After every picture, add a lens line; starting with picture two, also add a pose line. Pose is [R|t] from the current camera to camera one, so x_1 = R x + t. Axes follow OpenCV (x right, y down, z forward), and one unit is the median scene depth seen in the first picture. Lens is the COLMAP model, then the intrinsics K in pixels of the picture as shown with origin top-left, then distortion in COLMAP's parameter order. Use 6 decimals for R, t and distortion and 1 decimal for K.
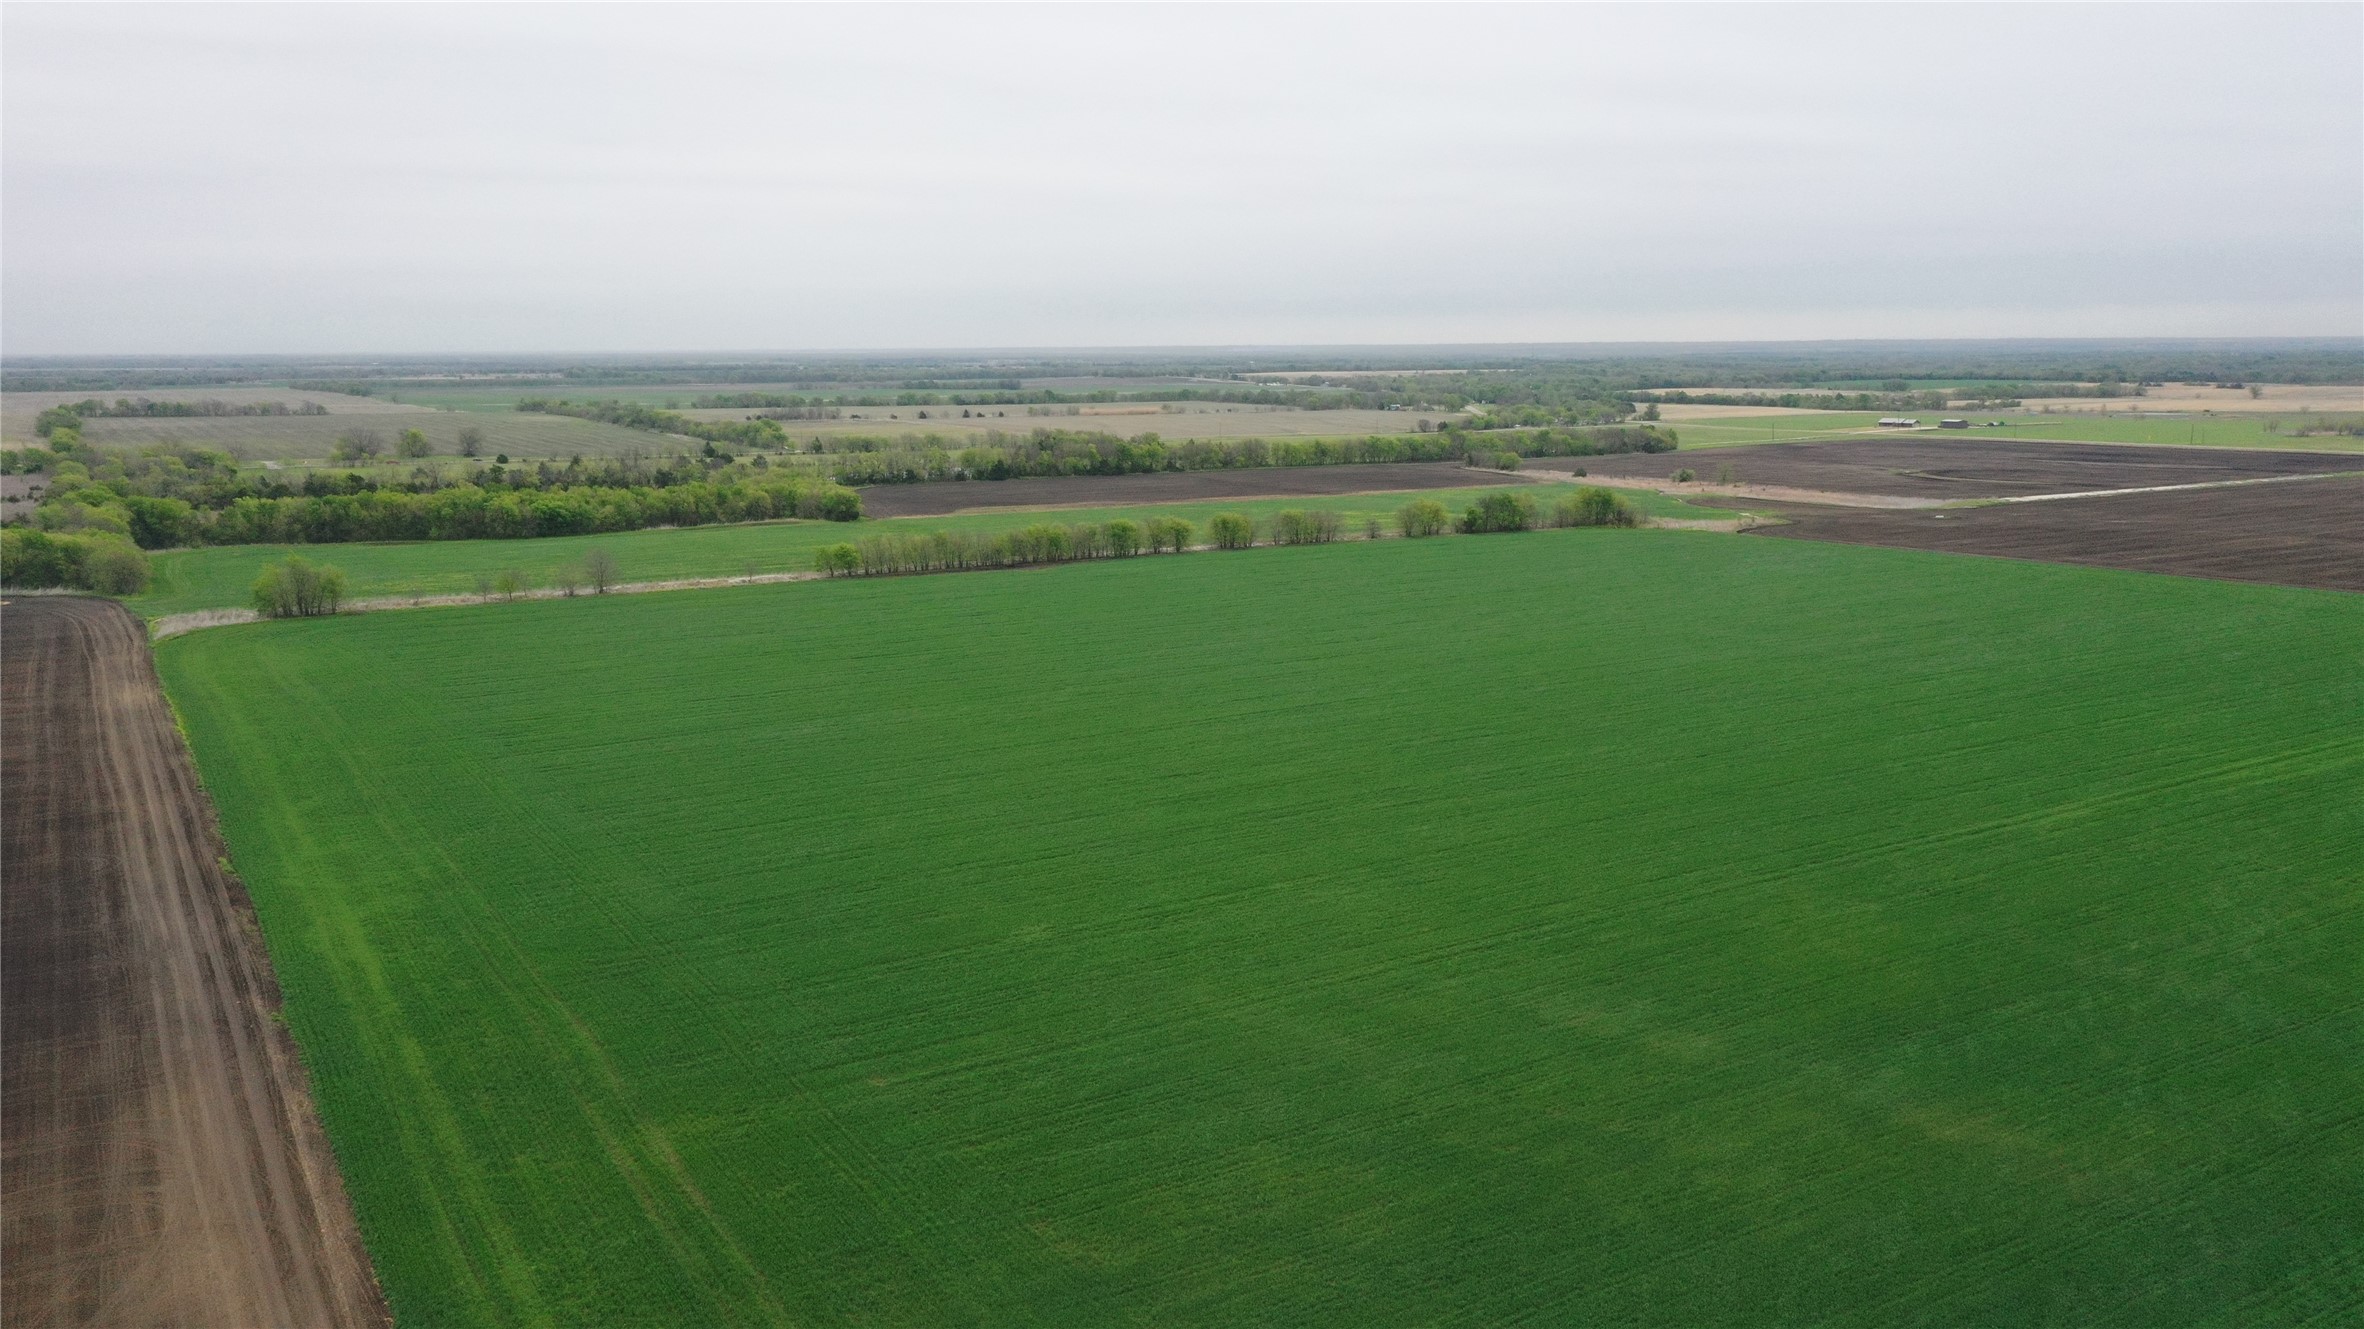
lens RADIAL K [[1806.6, 0, 1130.7], [0, 1806.6, 663.3], [0, 0, 1]] dist [0.006547, 0.002493]
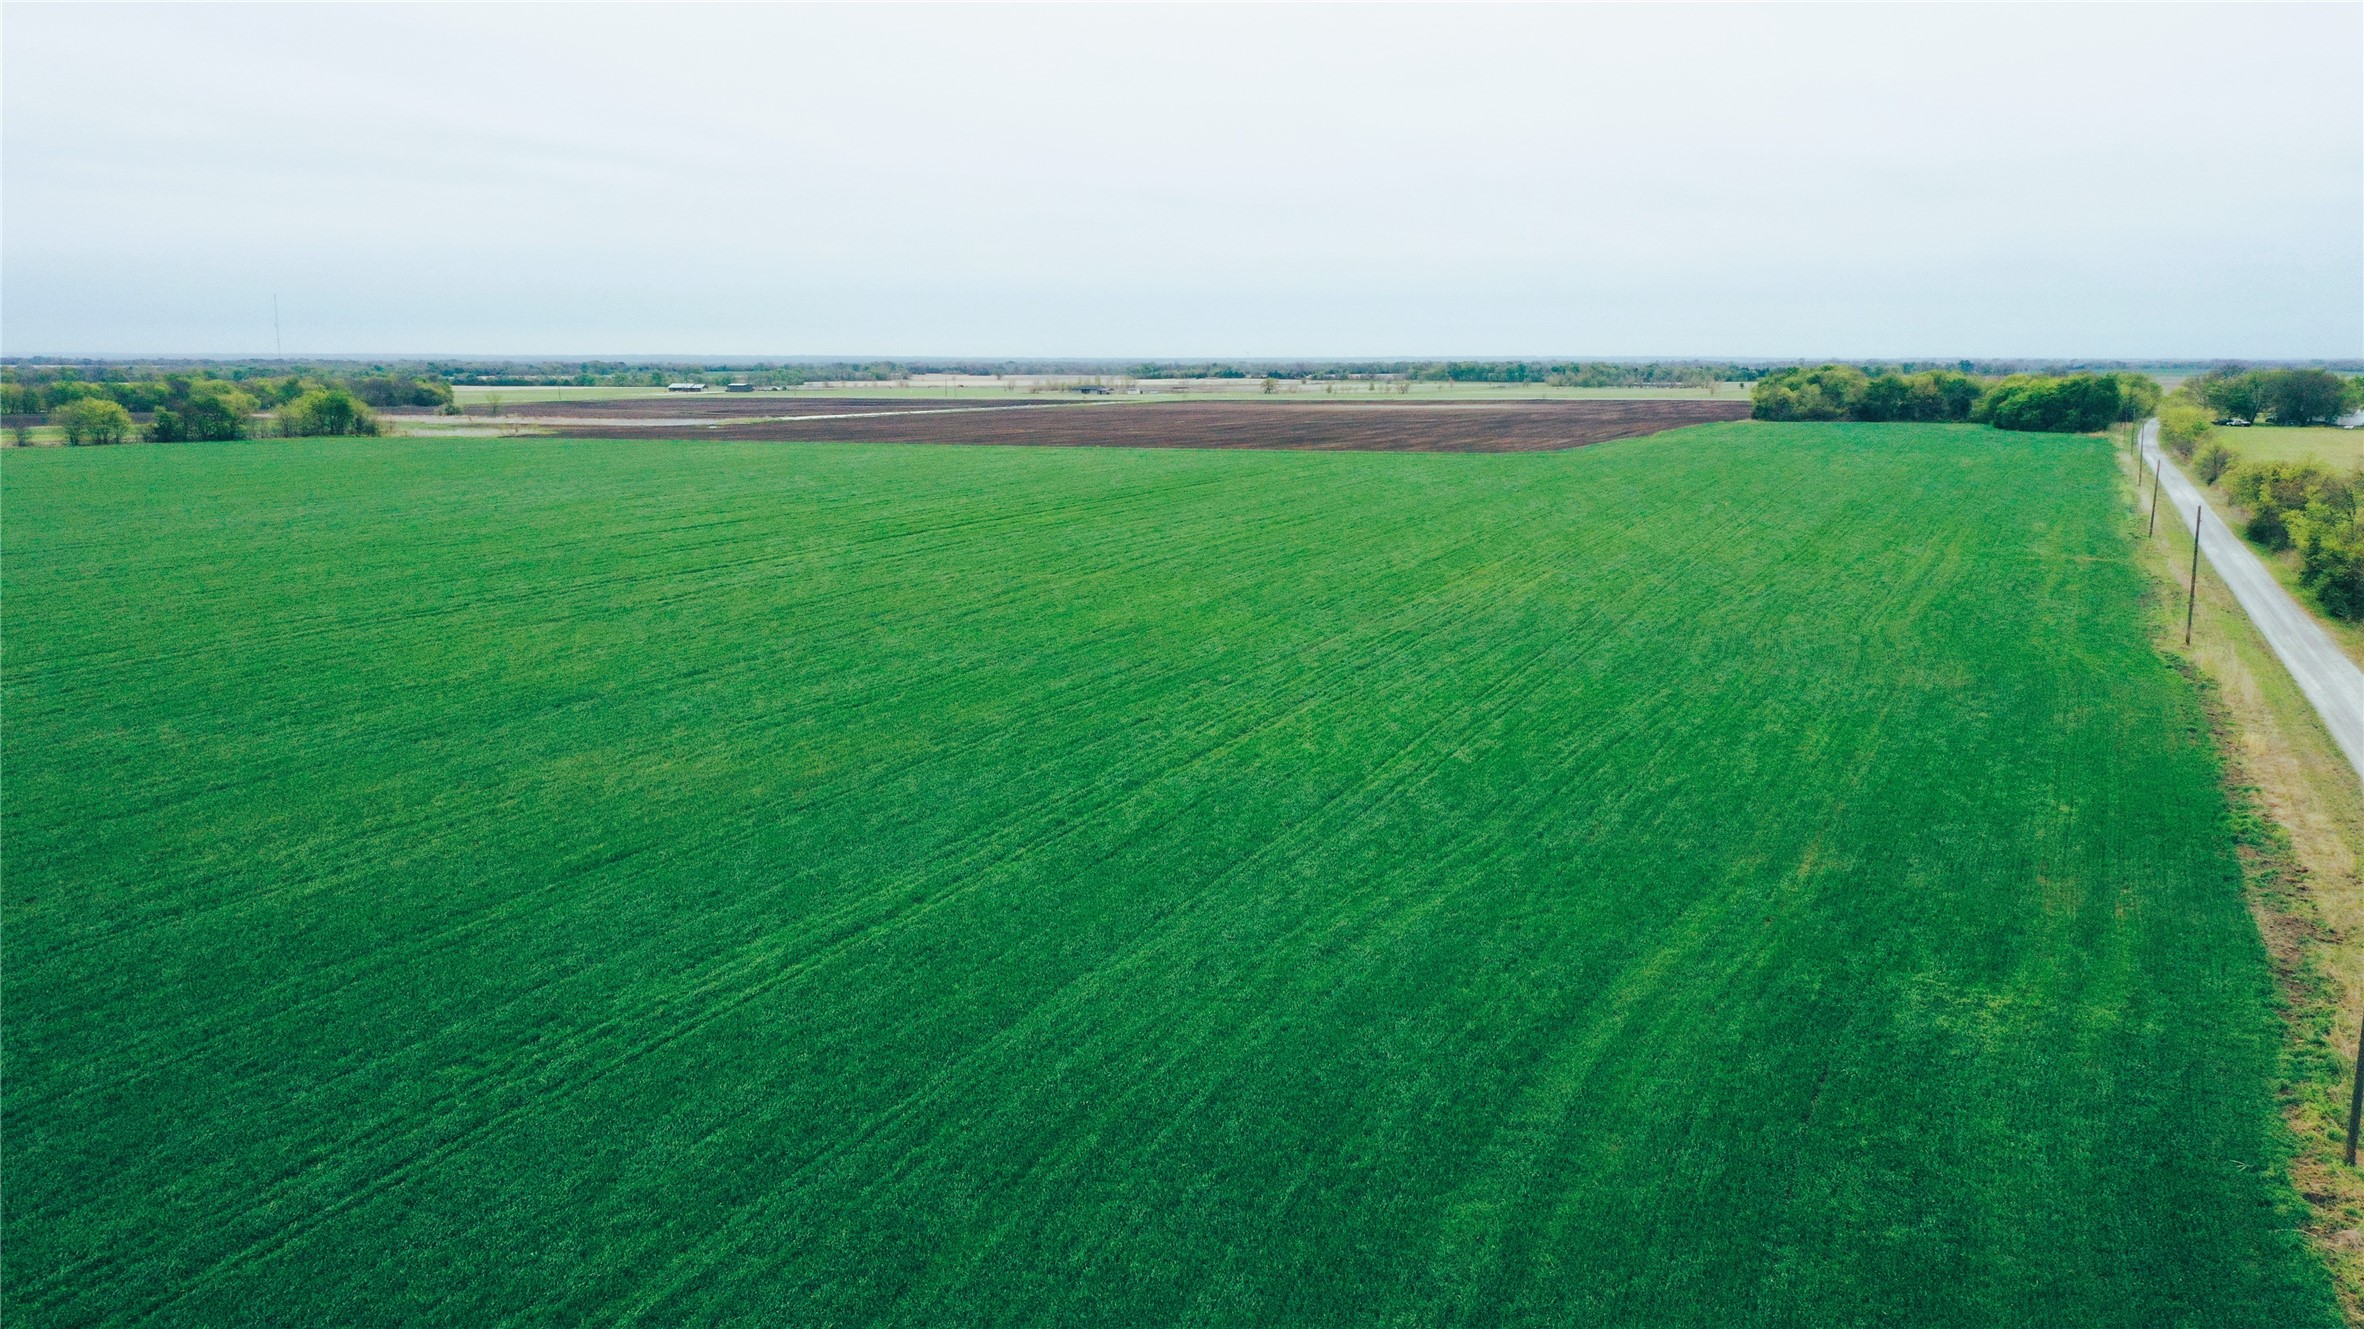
lens RADIAL K [[1897.3, 0, 1106.3], [0, 1897.3, 652.4], [0, 0, 1]] dist [0.024152, -0.011174]
pose [[0.823475, -0.075929, 0.562249, 0.038753], [0.088511, 0.996063, 0.004880, 0.043821], [-0.560406, 0.045747, 0.826954, 0.051204]]
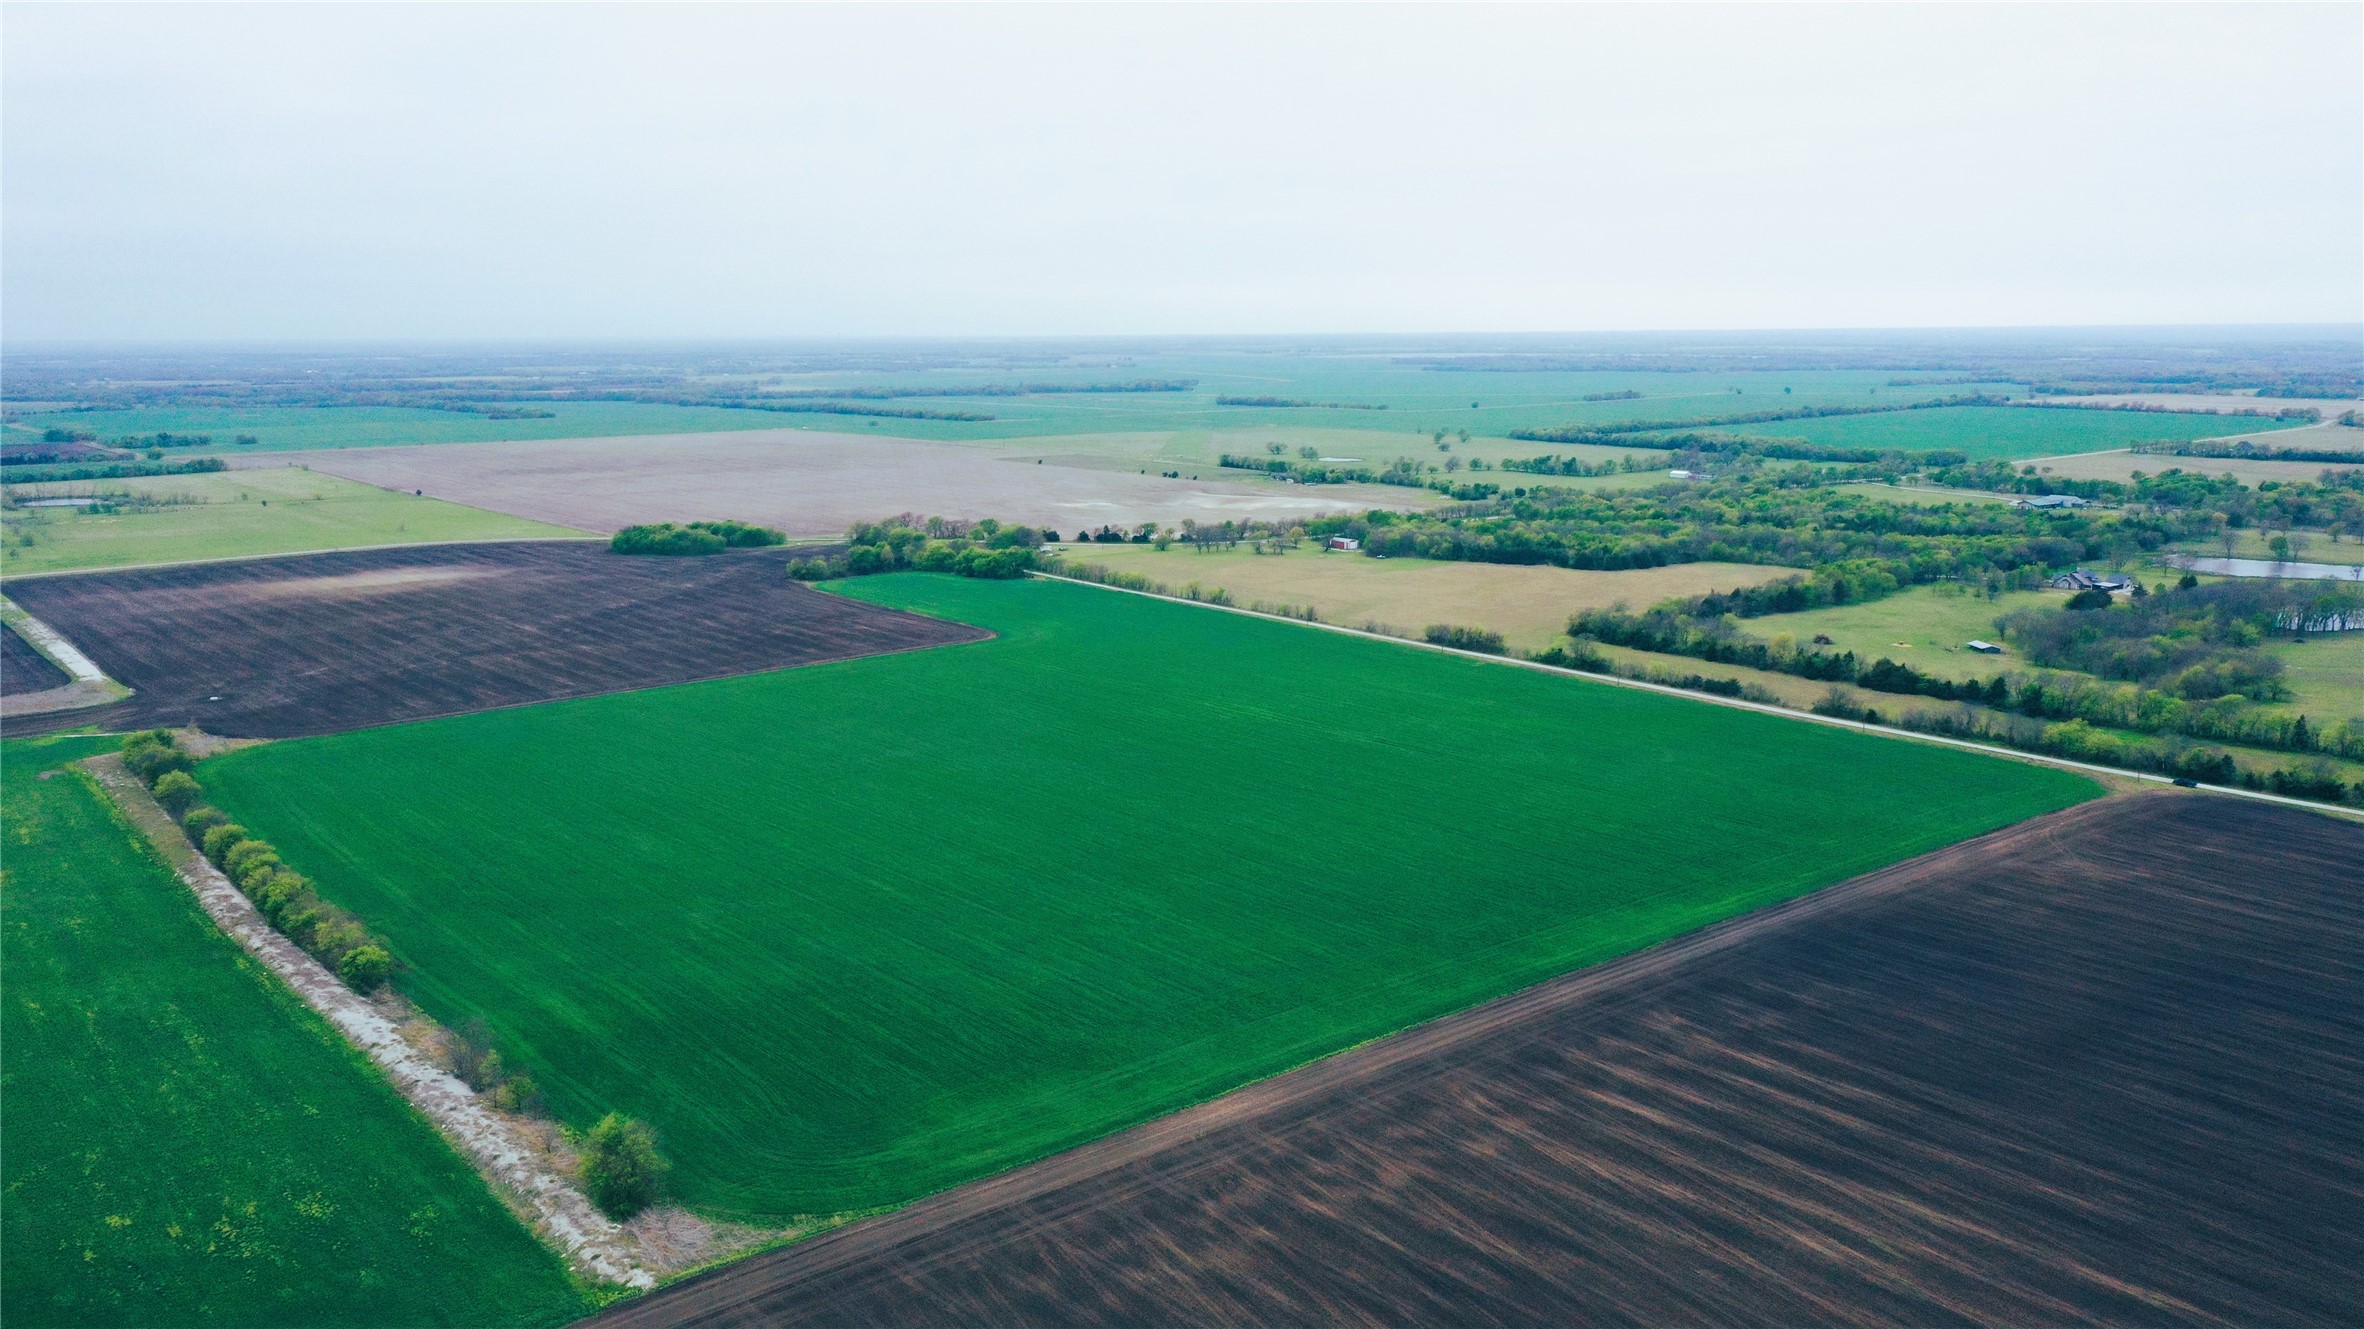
lens RADIAL K [[1907.2, 0, 1182.0], [0, 1907.2, 664.5], [0, 0, 1]] dist [0.016861, -0.006405]
pose [[-0.160737, -0.164622, 0.973172, -0.685203], [0.181224, 0.964307, 0.193055, -0.190968], [-0.970217, 0.207393, -0.125167, 0.495958]]
